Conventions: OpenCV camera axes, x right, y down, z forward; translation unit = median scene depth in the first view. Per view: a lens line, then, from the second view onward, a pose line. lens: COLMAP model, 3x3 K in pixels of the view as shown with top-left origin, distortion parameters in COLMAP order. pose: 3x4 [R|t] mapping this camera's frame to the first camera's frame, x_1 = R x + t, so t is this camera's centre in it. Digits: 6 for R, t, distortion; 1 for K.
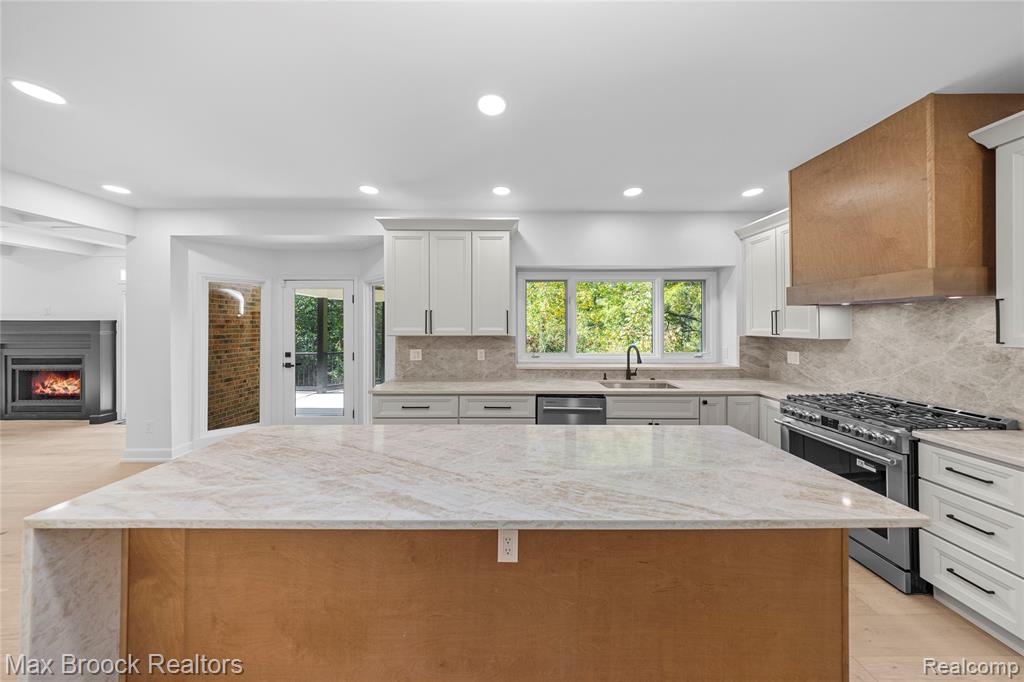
lens RADIAL K [[299.0, 0, 515.8], [0, 299.0, 322.6], [0, 0, 1]] dist [0.000209, -0.000681]
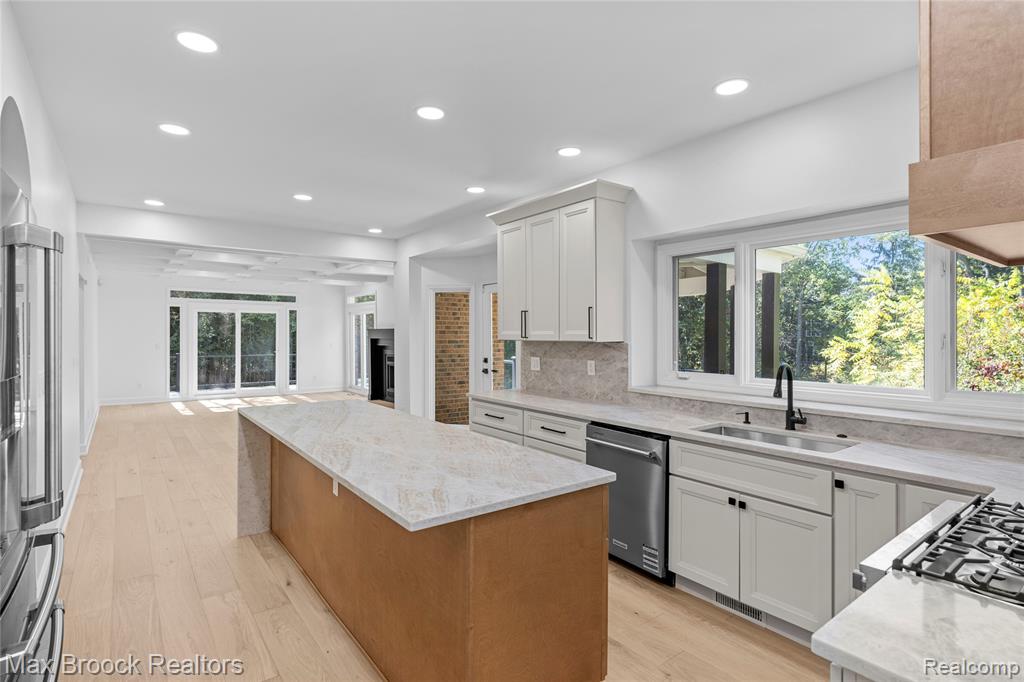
lens RADIAL K [[511.3, 0, 519.8], [0, 511.3, 335.5], [0, 0, 1]] dist [0.006287, 0.000003]
pose [[0.604205, 0.001889, -0.796827, 0.826845], [0.004792, 0.999970, 0.006005, 0.019372], [0.796814, -0.007446, 0.604178, 0.091406]]
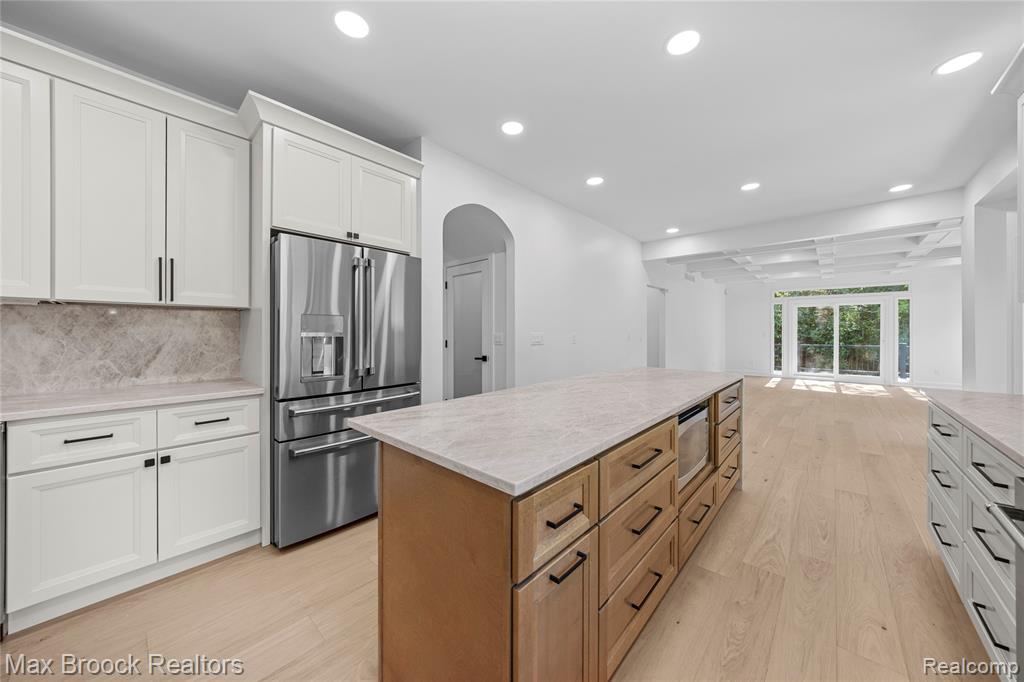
lens RADIAL K [[363.1, 0, 510.2], [0, 363.1, 335.2], [0, 0, 1]] dist [-0.001932, -0.001285]
pose [[-0.685182, 0.002111, -0.728369, 0.588991], [0.005506, 0.999982, -0.002282, 0.088223], [0.728351, -0.005574, -0.685181, 0.739641]]
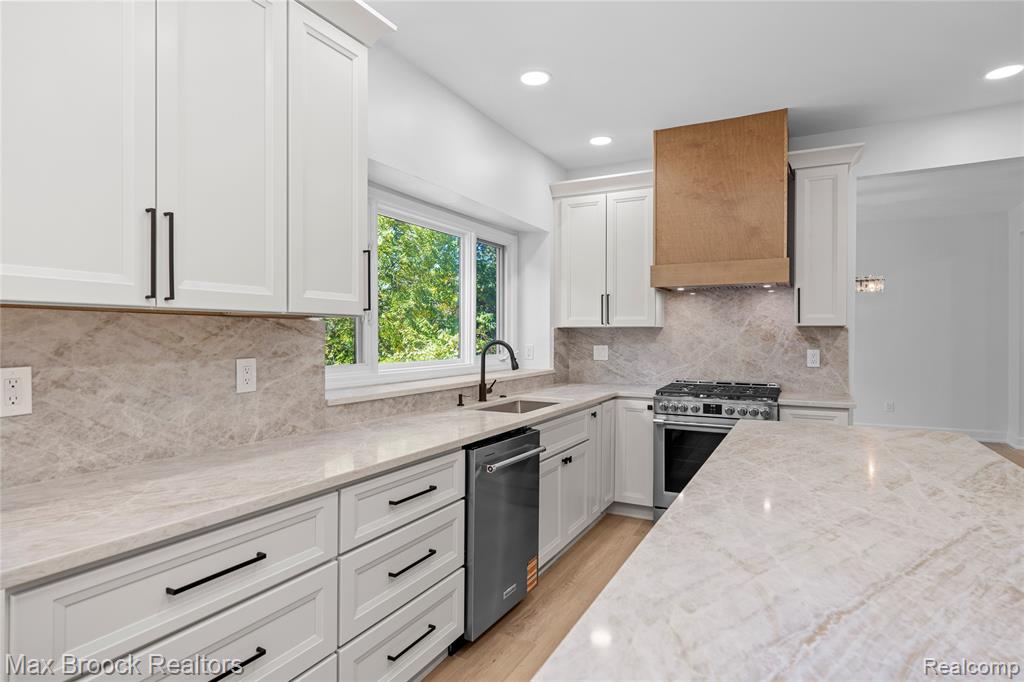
lens RADIAL K [[552.4, 0, 505.4], [0, 552.4, 337.6], [0, 0, 1]] dist [-0.008095, 0.000035]
pose [[0.489599, -0.005008, 0.871933, -0.535084], [-0.008154, 0.999913, 0.010322, 0.059249], [-0.871910, -0.012164, 0.489516, 0.463540]]
